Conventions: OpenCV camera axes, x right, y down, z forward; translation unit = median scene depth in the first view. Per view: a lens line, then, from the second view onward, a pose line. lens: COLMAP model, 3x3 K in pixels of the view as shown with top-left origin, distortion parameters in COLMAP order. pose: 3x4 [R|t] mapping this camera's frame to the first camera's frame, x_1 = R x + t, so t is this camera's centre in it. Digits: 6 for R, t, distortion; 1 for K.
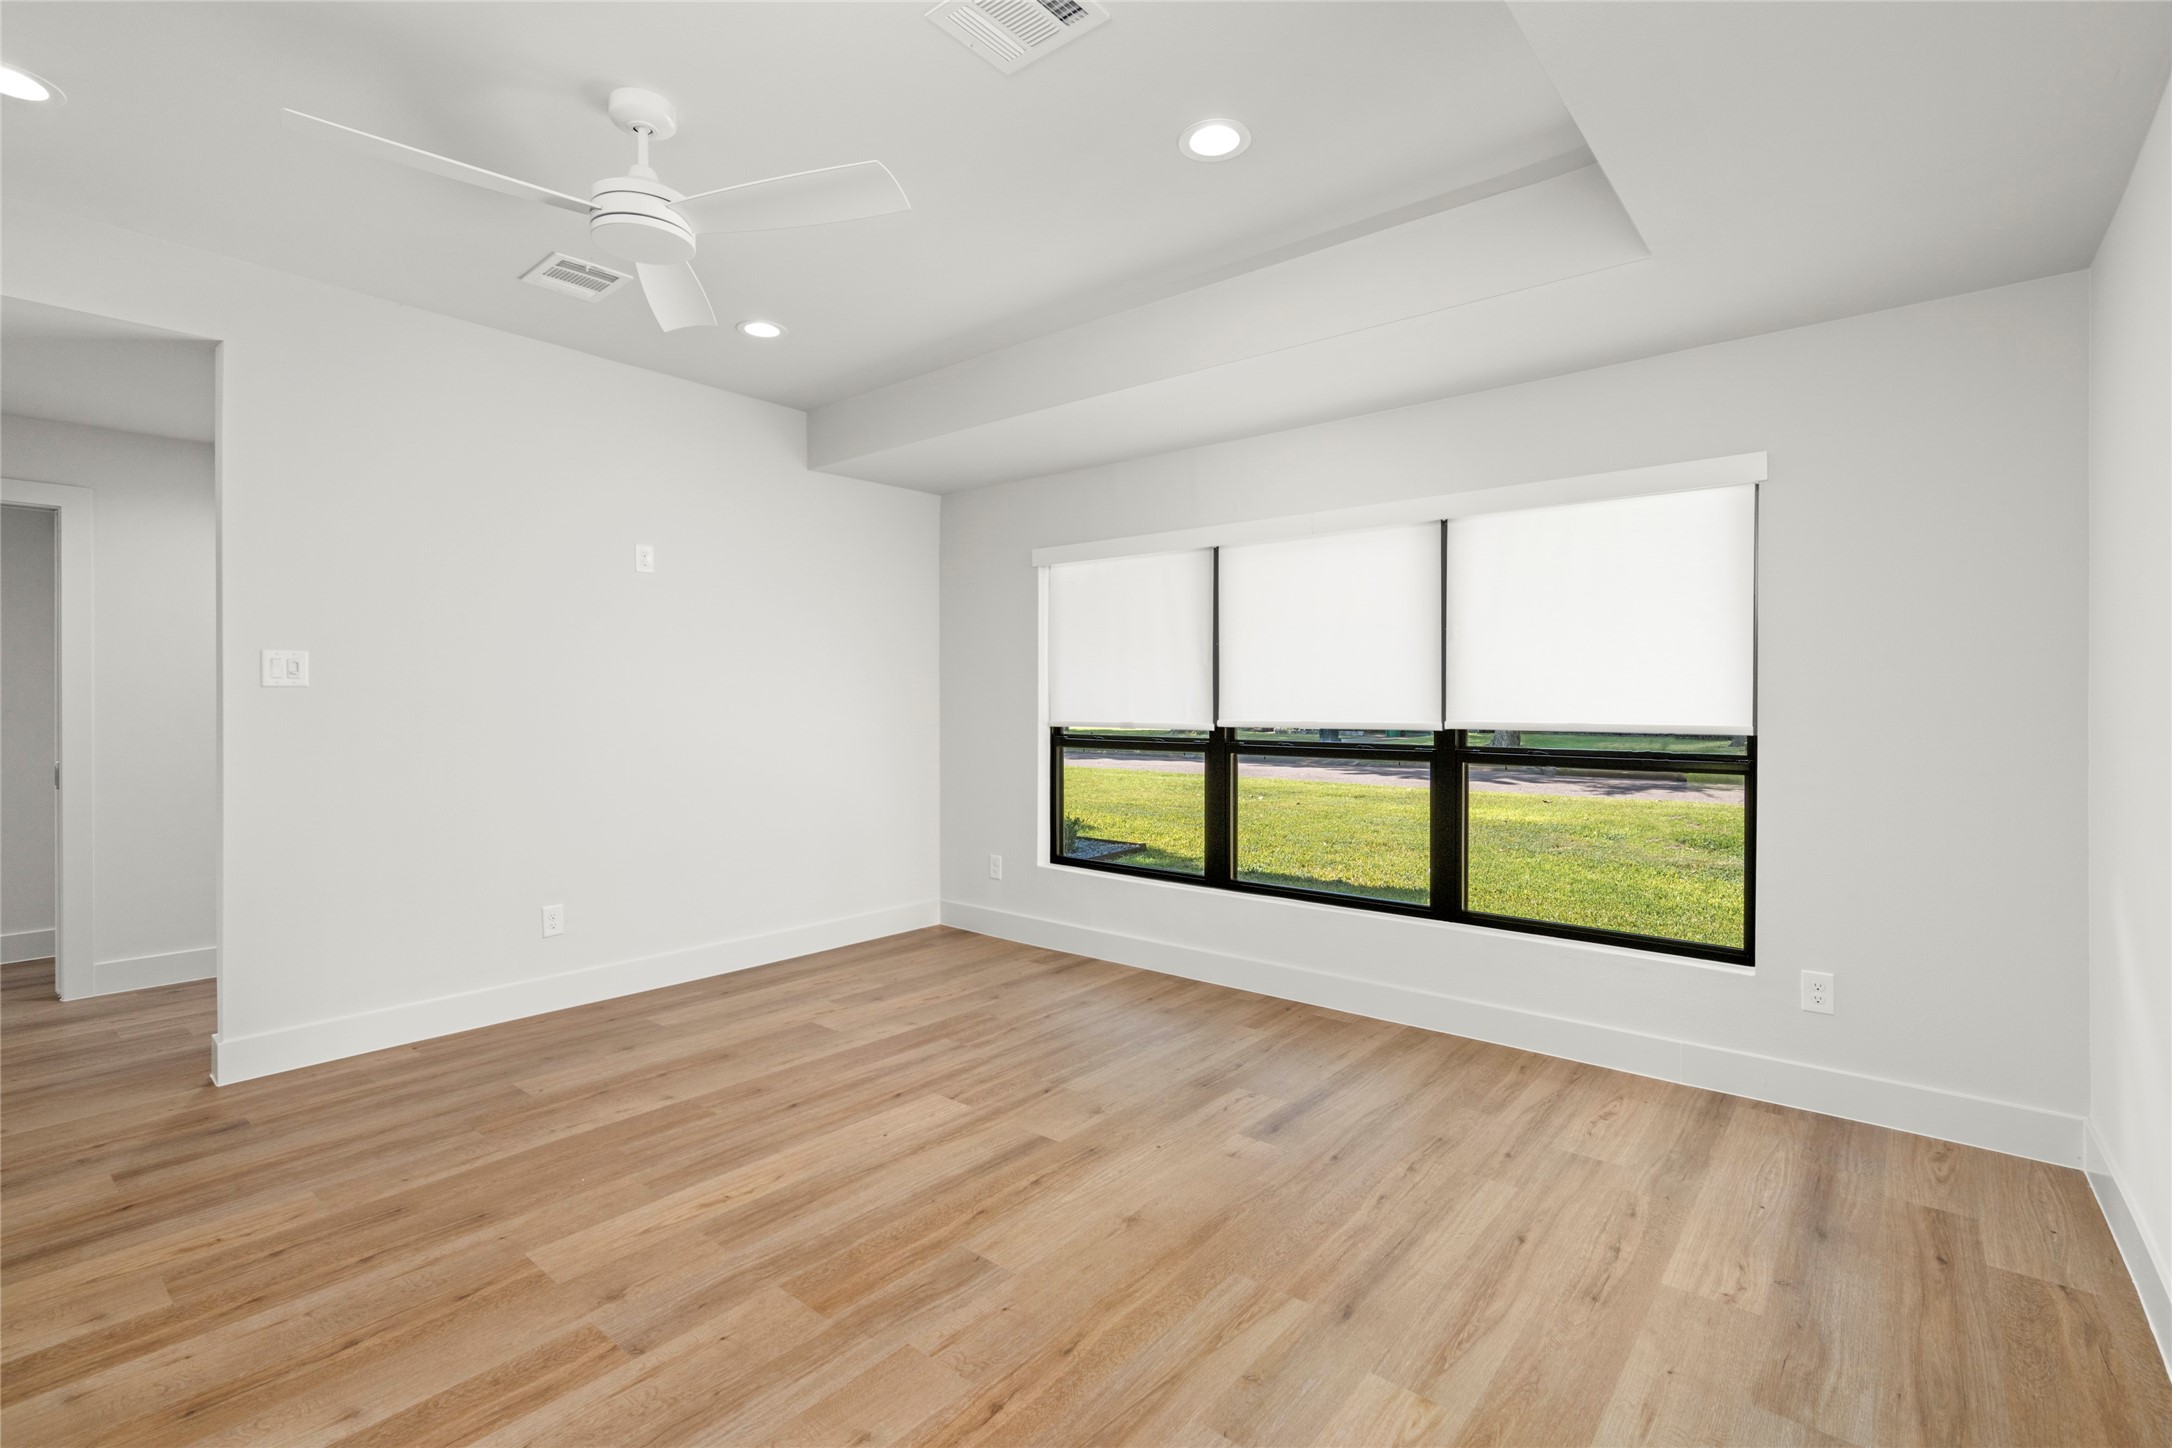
lens RADIAL K [[982.8, 0, 1092.1], [0, 982.8, 698.8], [0, 0, 1]] dist [-0.001414, -0.000023]
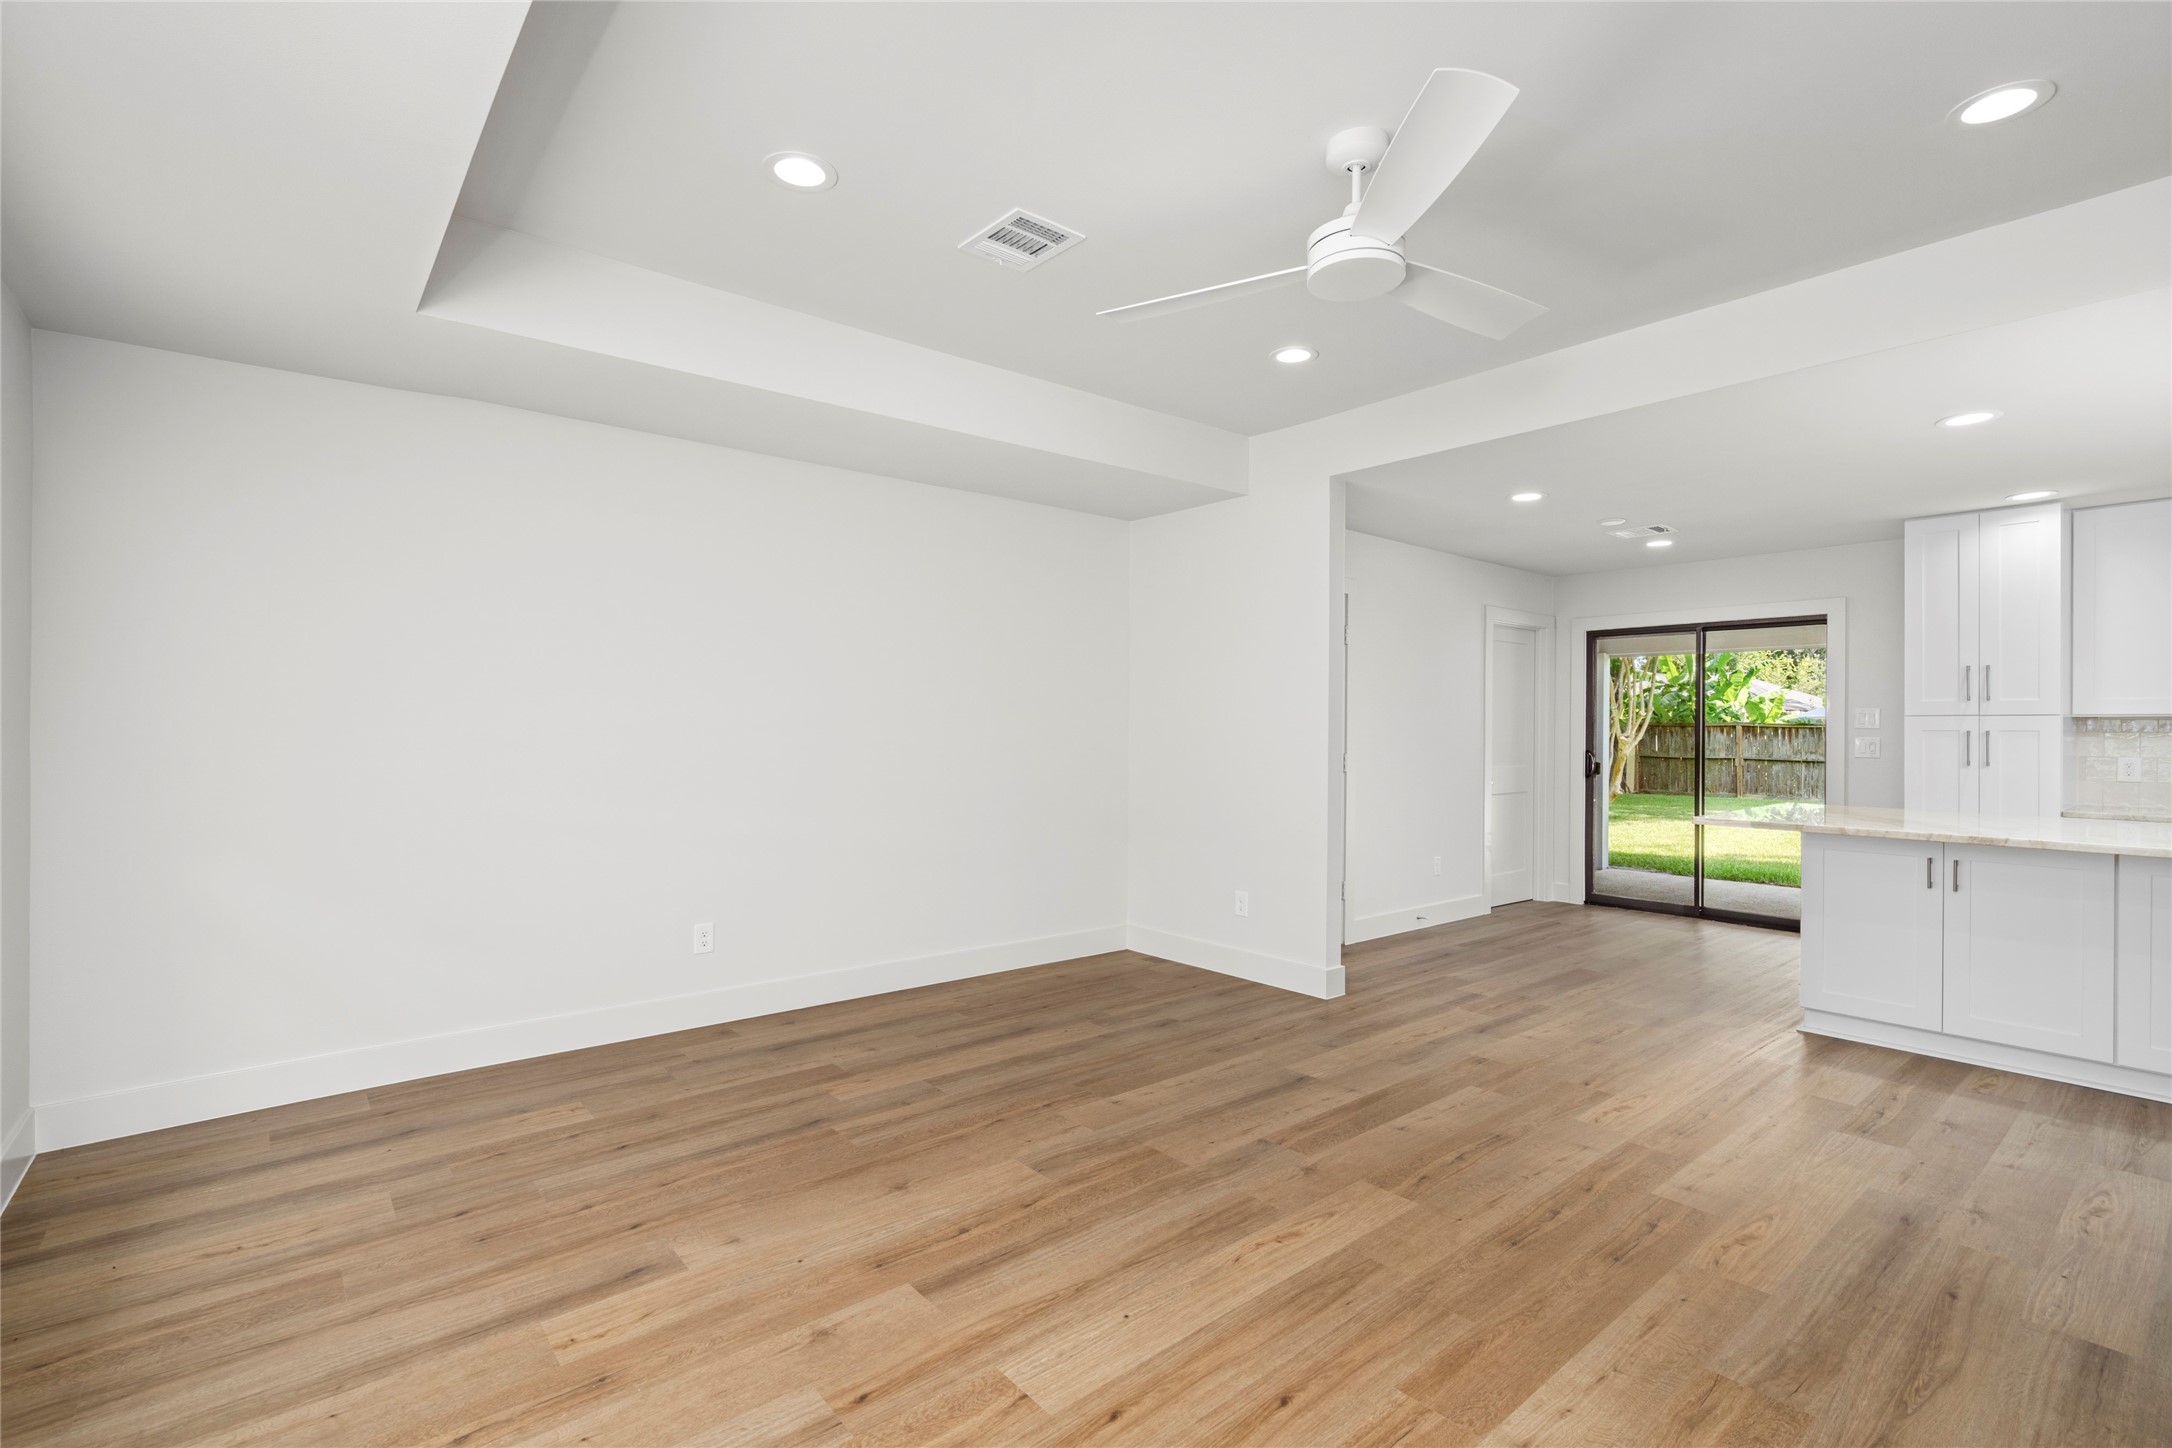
lens RADIAL K [[987.9, 0, 1084.1], [0, 987.9, 730.5], [0, 0, 1]] dist [-0.000873, 0.000921]
pose [[-0.981952, -0.004296, 0.189083, -0.304843], [-0.004136, 0.999991, 0.001238, 0.003003], [-0.189087, 0.000434, -0.981960, 1.663276]]
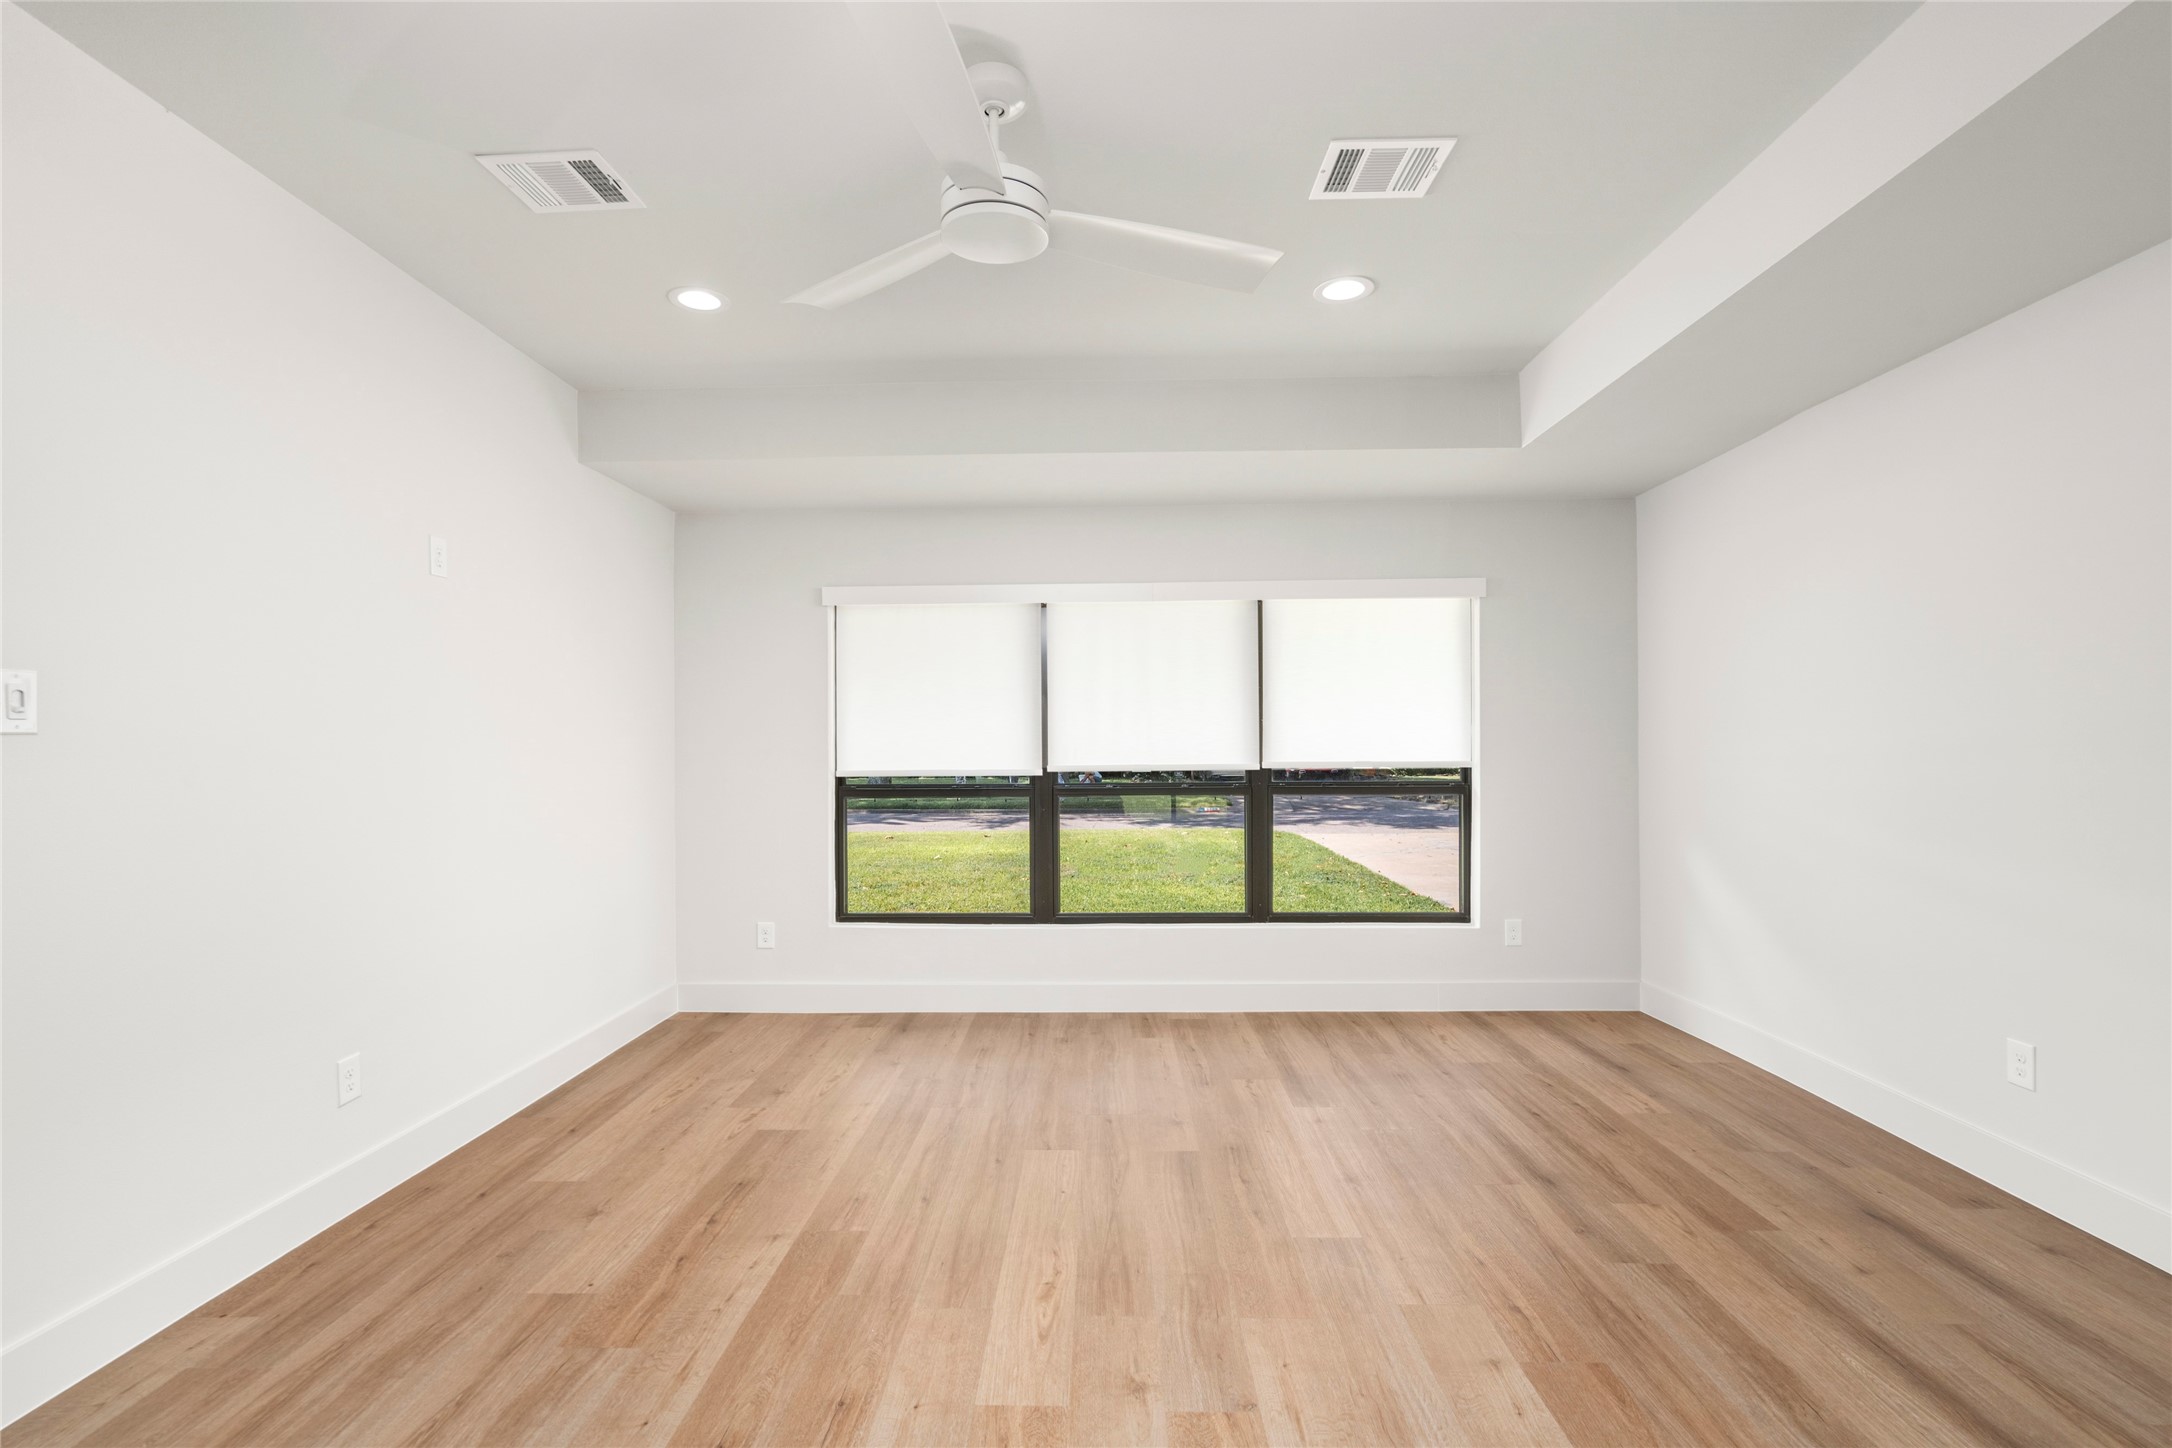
lens RADIAL K [[987.9, 0, 1084.1], [0, 987.9, 730.5], [0, 0, 1]] dist [-0.000873, 0.000921]
pose [[0.785573, 0.003114, 0.618762, -0.772633], [0.006245, 0.999897, -0.012961, -0.003444], [-0.618738, 0.014046, 0.785472, 0.198053]]
